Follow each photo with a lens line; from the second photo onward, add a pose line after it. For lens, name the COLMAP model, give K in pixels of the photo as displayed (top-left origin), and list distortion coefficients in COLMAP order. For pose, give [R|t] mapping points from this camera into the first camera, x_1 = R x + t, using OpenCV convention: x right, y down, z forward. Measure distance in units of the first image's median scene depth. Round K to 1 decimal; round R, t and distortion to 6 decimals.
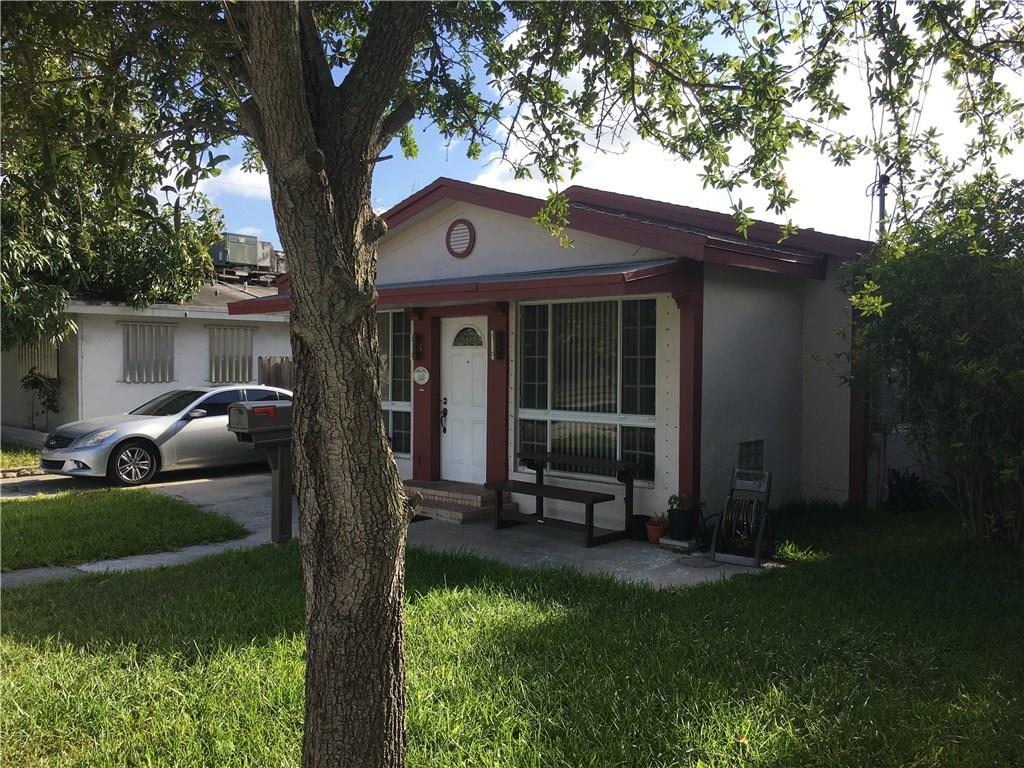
lens RADIAL K [[874.5, 0, 511.4], [0, 874.5, 379.0], [0, 0, 1]] dist [0.043578, -0.023786]
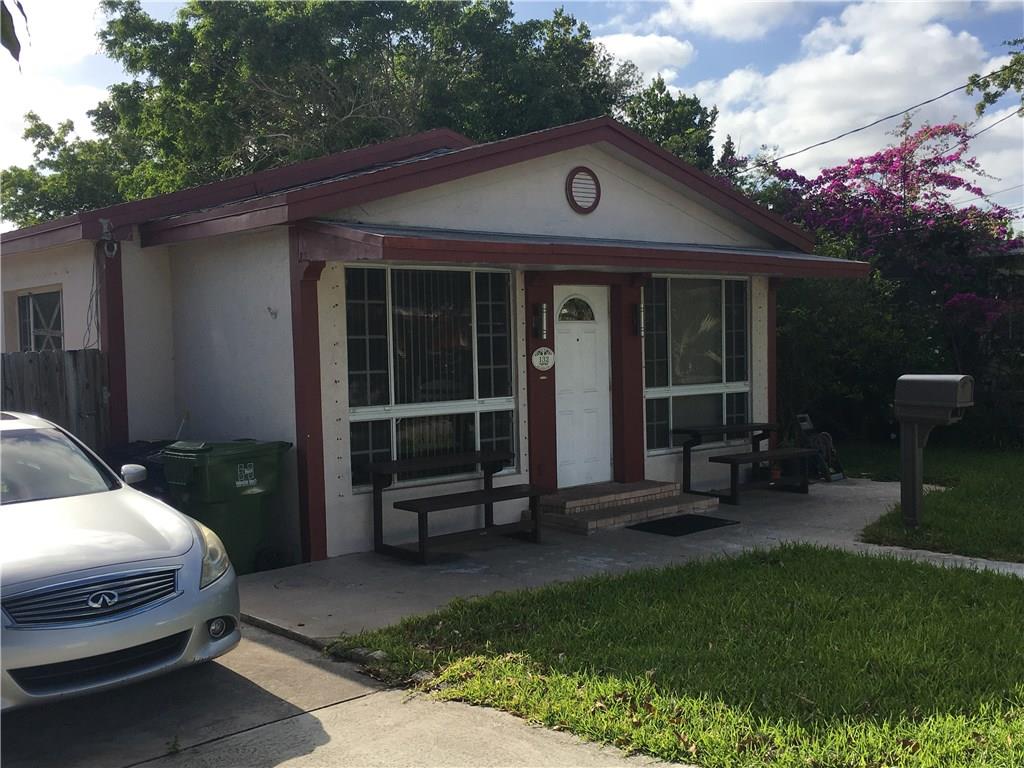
lens RADIAL K [[1064.8, 0, 510.5], [0, 1064.8, 385.8], [0, 0, 1]] dist [0.002430, 0.000000]
pose [[0.134773, -0.051585, 0.989533, -1.121251], [0.041875, 0.998048, 0.046326, -0.027092], [-0.989991, 0.035193, 0.136670, 0.981749]]
